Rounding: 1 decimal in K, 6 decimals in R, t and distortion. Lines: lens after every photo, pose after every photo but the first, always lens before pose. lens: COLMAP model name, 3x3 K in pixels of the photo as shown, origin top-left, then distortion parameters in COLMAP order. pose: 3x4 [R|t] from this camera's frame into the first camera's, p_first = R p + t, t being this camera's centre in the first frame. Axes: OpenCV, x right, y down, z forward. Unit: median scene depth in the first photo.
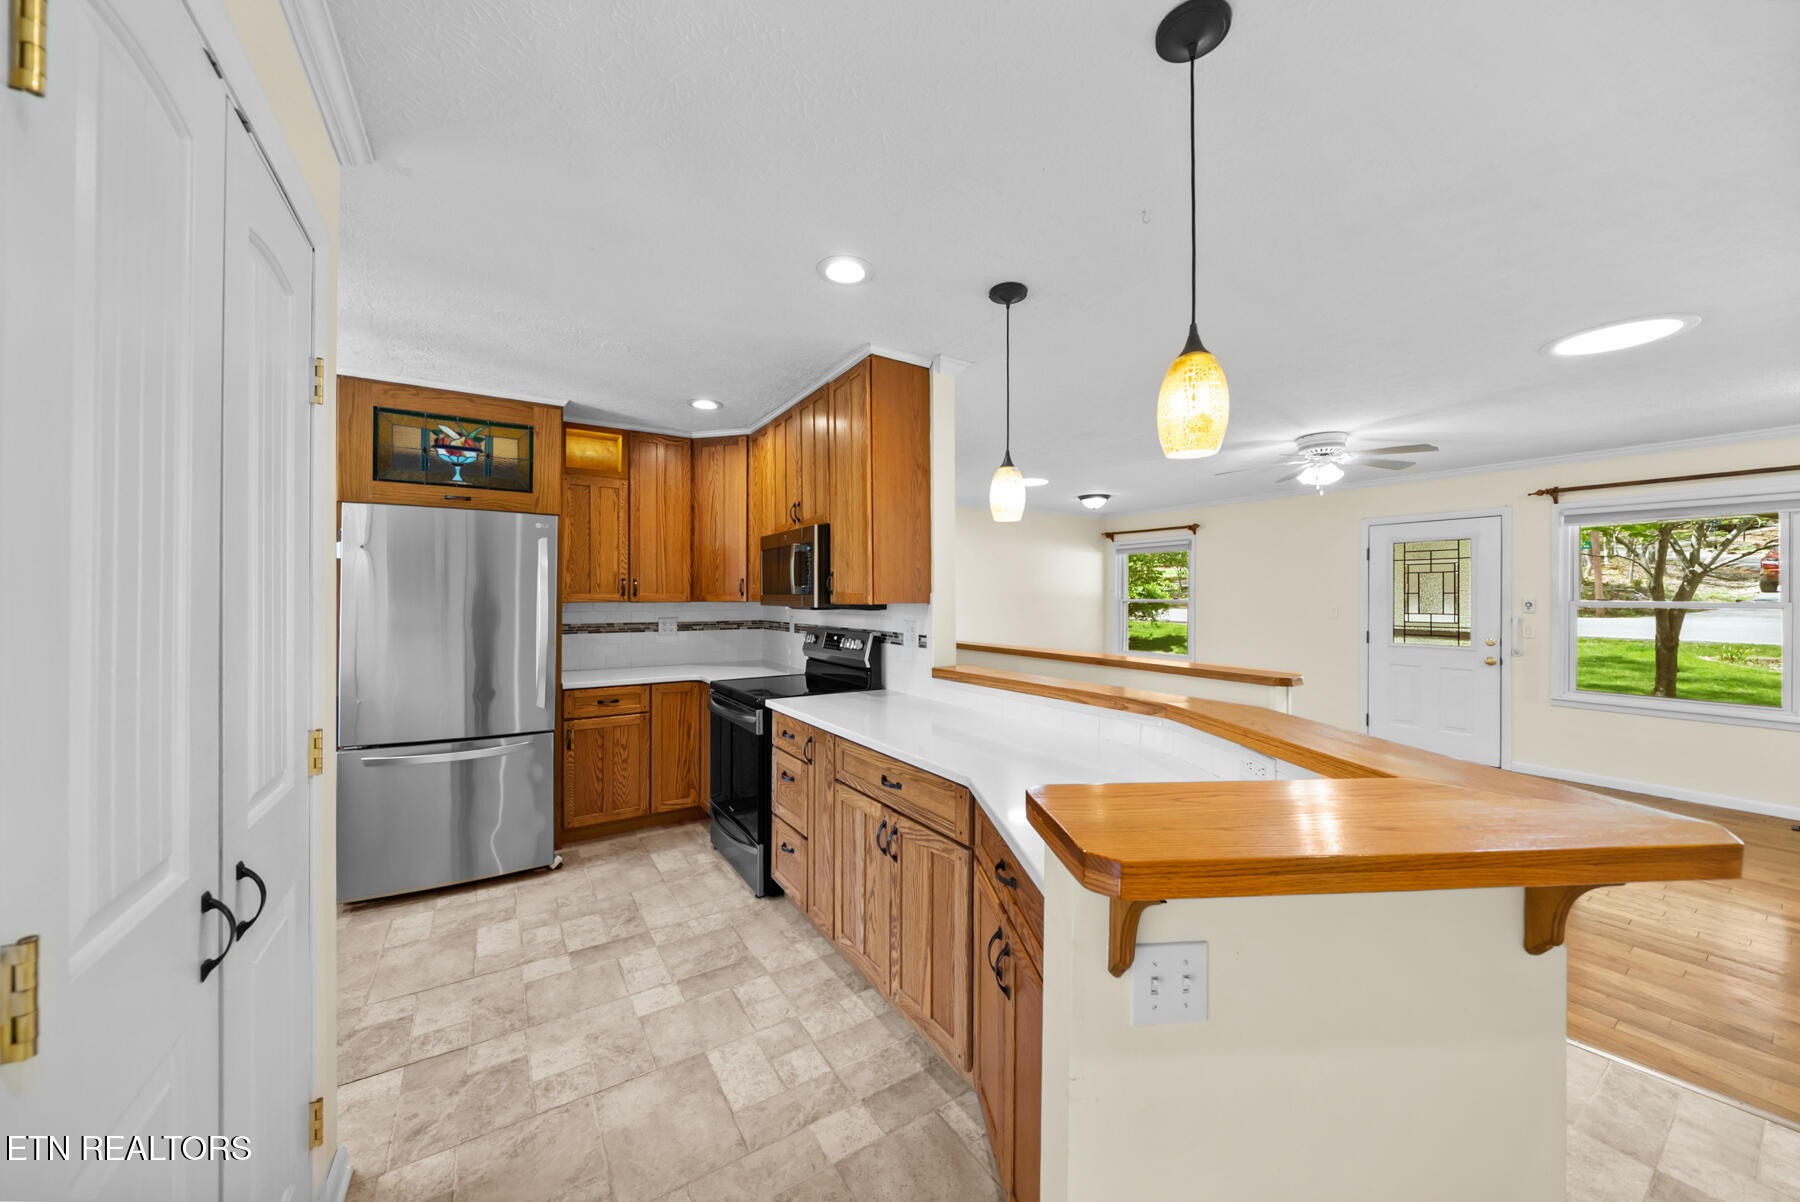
lens RADIAL K [[621.1, 0, 893.8], [0, 621.1, 598.5], [0, 0, 1]] dist [-0.001849, 0.000070]
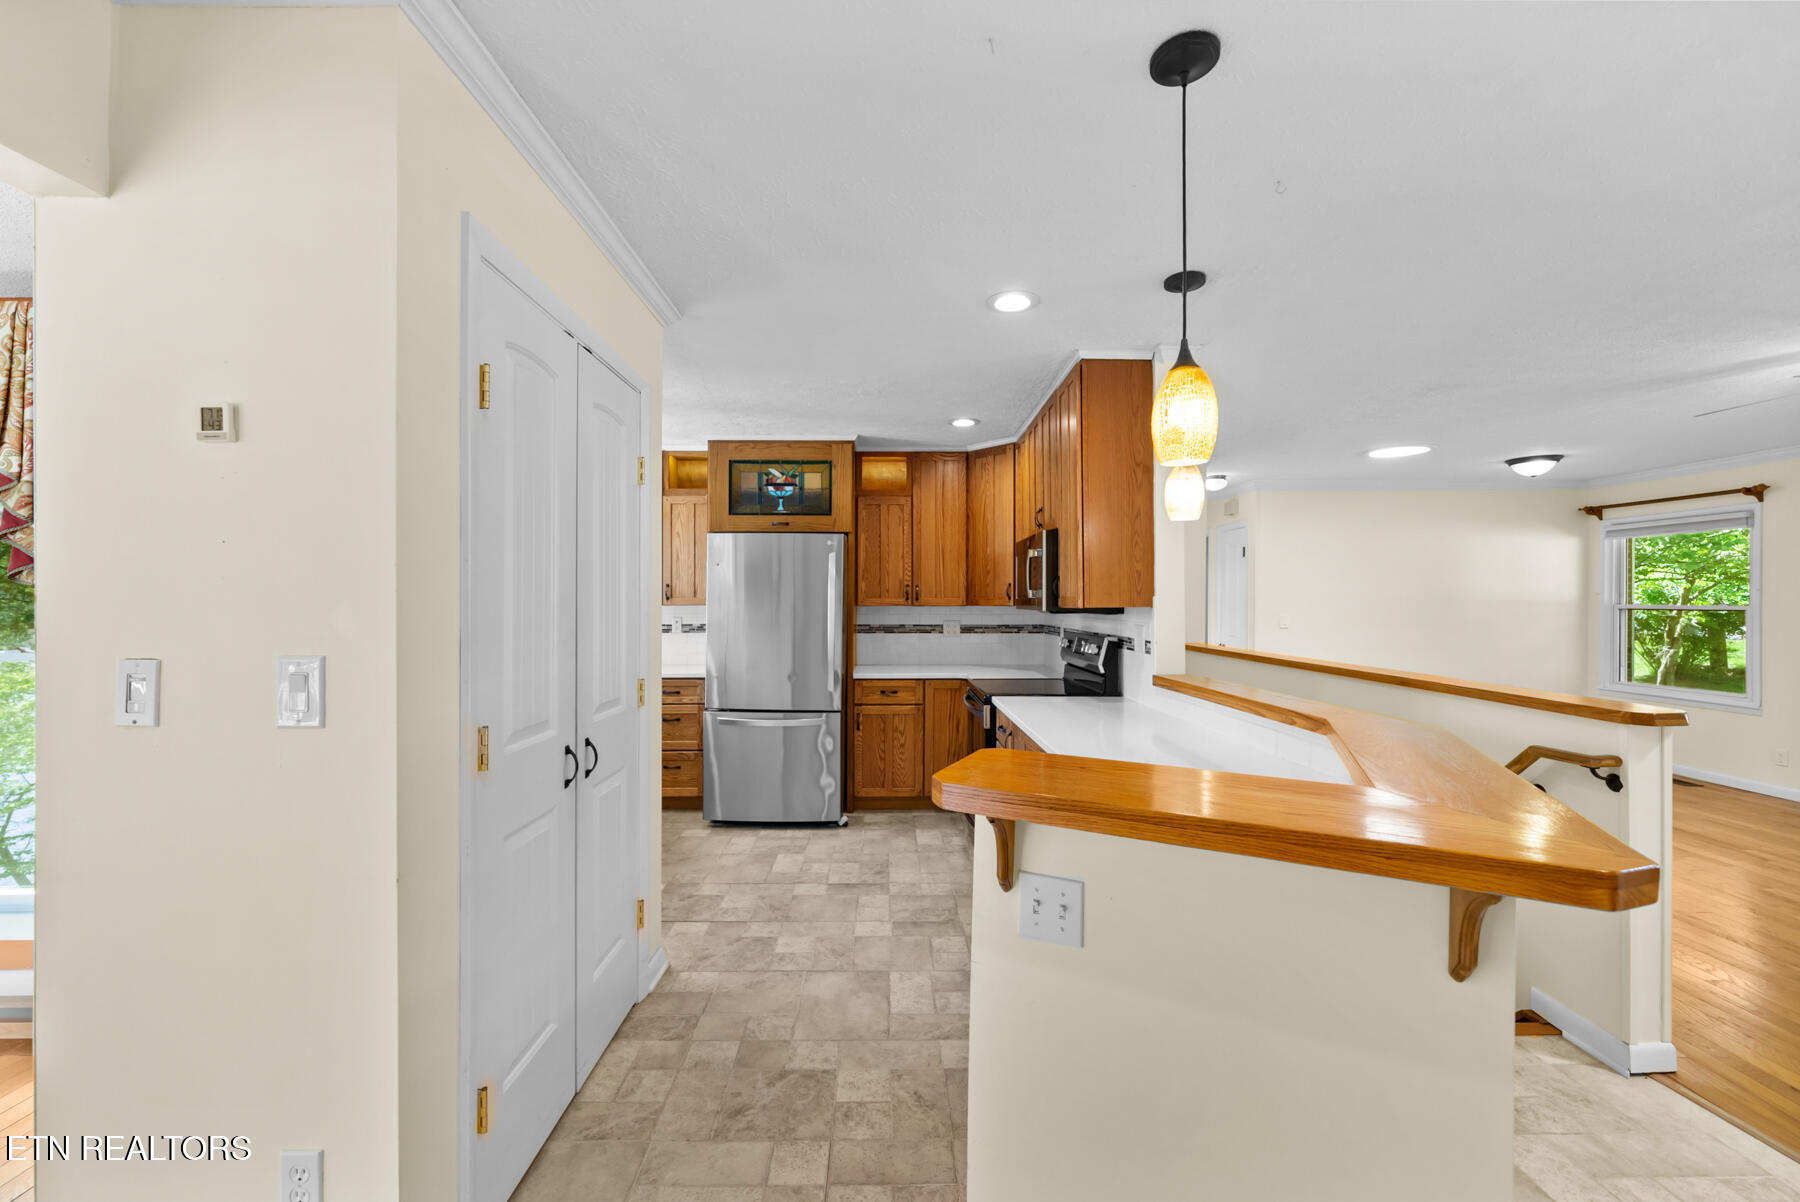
lens RADIAL K [[687.0, 0, 901.4], [0, 687.0, 603.3], [0, 0, 1]] dist [-0.002790, -0.000068]
pose [[0.858211, 0.001316, -0.513296, 0.250409], [-0.001706, 0.999999, -0.000289, 0.002807], [0.513294, 0.001124, 0.858212, -0.093041]]
